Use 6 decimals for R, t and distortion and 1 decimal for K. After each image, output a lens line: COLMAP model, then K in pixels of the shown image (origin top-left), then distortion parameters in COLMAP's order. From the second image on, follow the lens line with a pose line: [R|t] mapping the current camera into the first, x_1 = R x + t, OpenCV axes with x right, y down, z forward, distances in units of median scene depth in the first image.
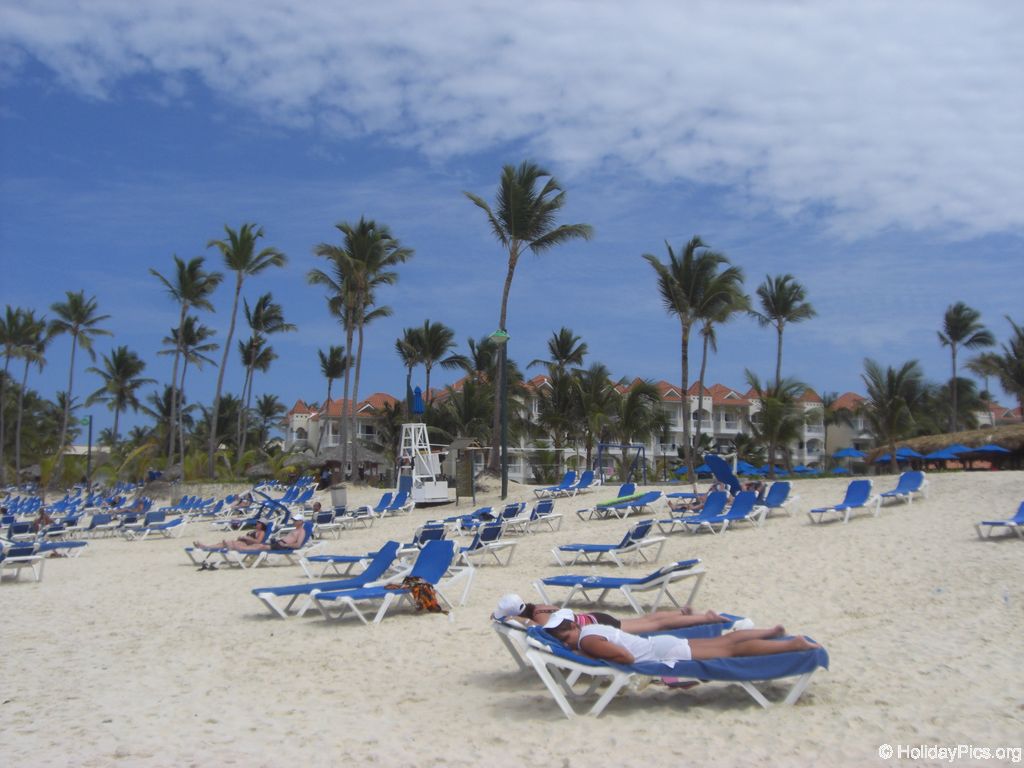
lens RADIAL K [[1231.7, 0, 547.9], [0, 1231.7, 381.0], [0, 0, 1]] dist [-0.247841, 0.328345]
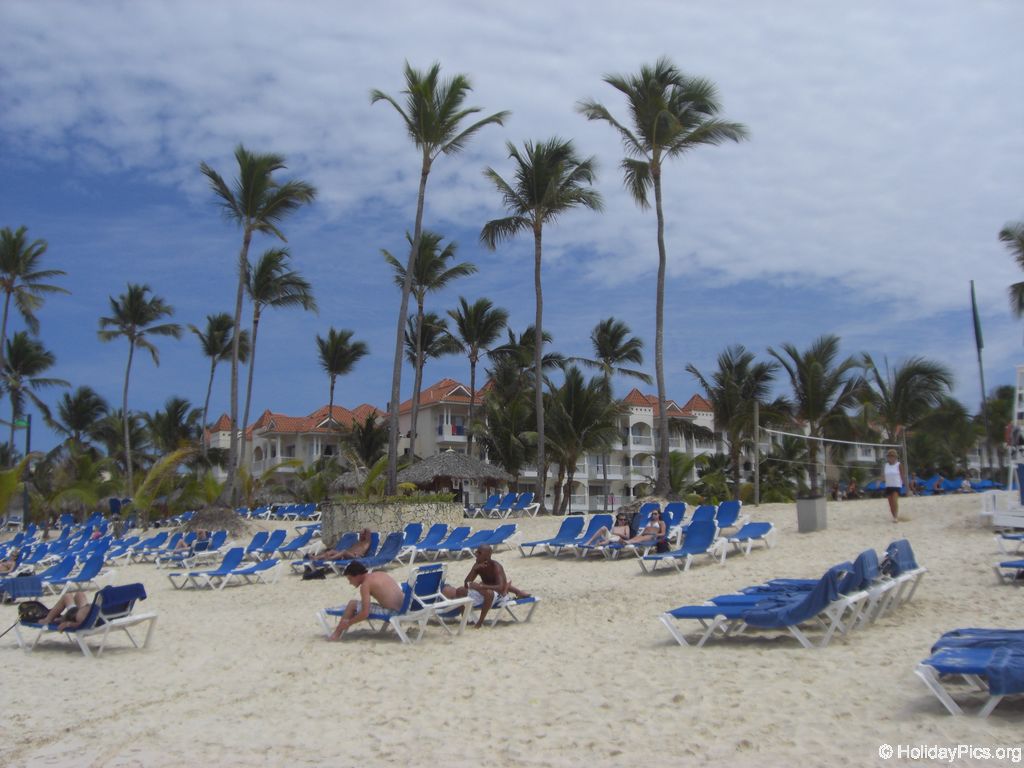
lens RADIAL K [[1231.5, 0, 512.0], [0, 1231.5, 384.0], [0, 0, 1]] dist [-0.260367, 0.461562]
pose [[0.985068, 0.004818, 0.172097, -0.235988], [0.001124, 0.999407, -0.034415, 0.034861], [-0.172161, 0.034094, 0.984479, 0.306549]]
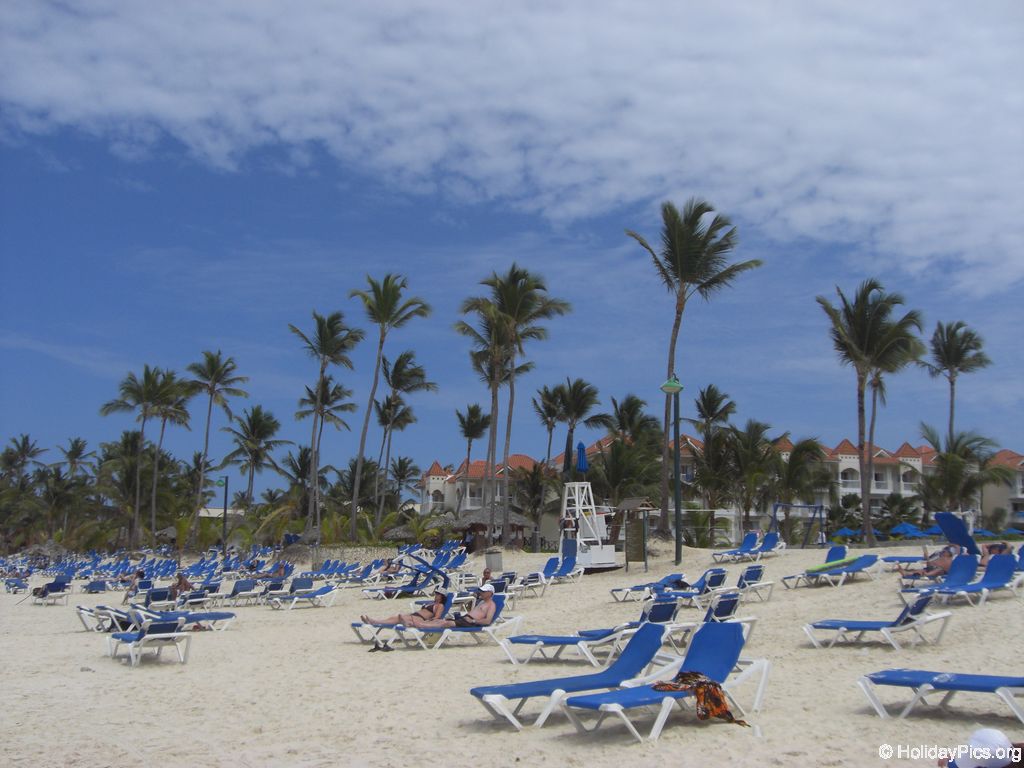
lens RADIAL K [[1231.5, 0, 512.0], [0, 1231.5, 384.0], [0, 0, 1]] dist [-0.260367, 0.461562]
pose [[0.991552, -0.012249, -0.129129, -0.021996], [0.005917, 0.998766, -0.049312, 0.003519], [0.129573, 0.048131, 0.990401, 0.043956]]
